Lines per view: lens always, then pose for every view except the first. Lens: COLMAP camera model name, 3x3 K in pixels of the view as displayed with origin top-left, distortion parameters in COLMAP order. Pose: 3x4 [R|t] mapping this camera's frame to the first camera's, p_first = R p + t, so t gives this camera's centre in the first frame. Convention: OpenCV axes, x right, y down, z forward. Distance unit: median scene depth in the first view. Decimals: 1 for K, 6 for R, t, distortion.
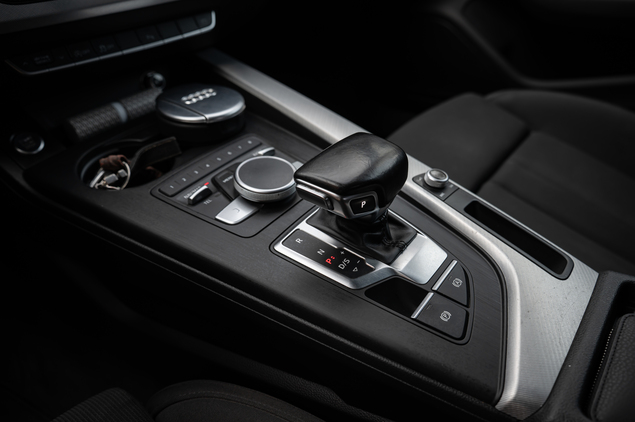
lens RADIAL K [[521.4, 0, 315.7], [0, 521.4, 210.5], [0, 0, 1]] dist [0.013798, 0.018842]
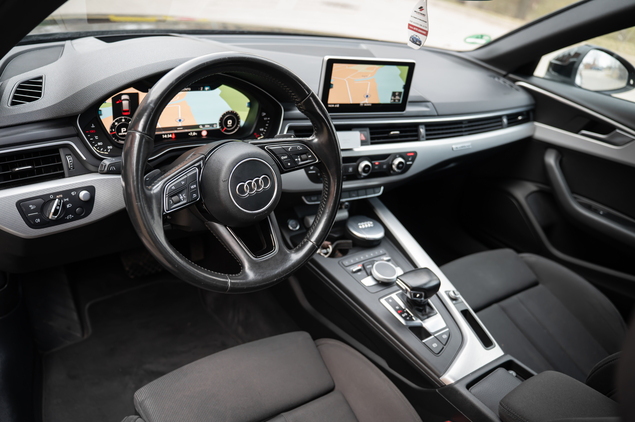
lens RADIAL K [[521.4, 0, 317.6], [0, 521.4, 210.6], [0, 0, 1]] dist [0.013798, 0.018842]
pose [[0.936662, 0.297643, -0.184591, -0.022281], [-0.314127, 0.947017, -0.066951, -0.068999], [0.154883, 0.120695, 0.980532, -1.459901]]
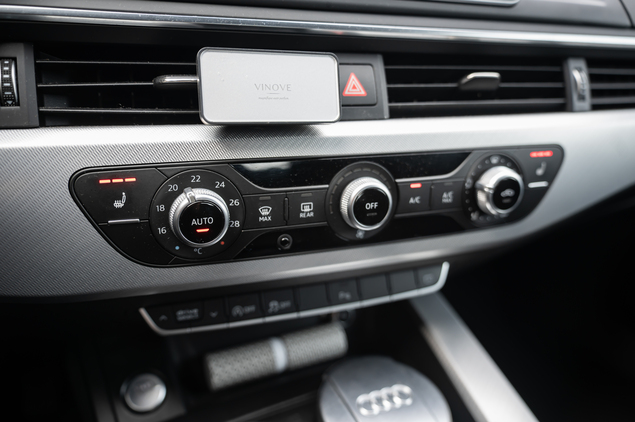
lens RADIAL K [[521.4, 0, 322.6], [0, 521.4, 213.7], [0, 0, 1]] dist [0.013798, 0.018842]
pose [[0.894207, 0.272974, -0.354793, -0.145141], [-0.323184, 0.942073, -0.089721, -0.411129], [0.309750, 0.194893, 0.930630, 0.375061]]
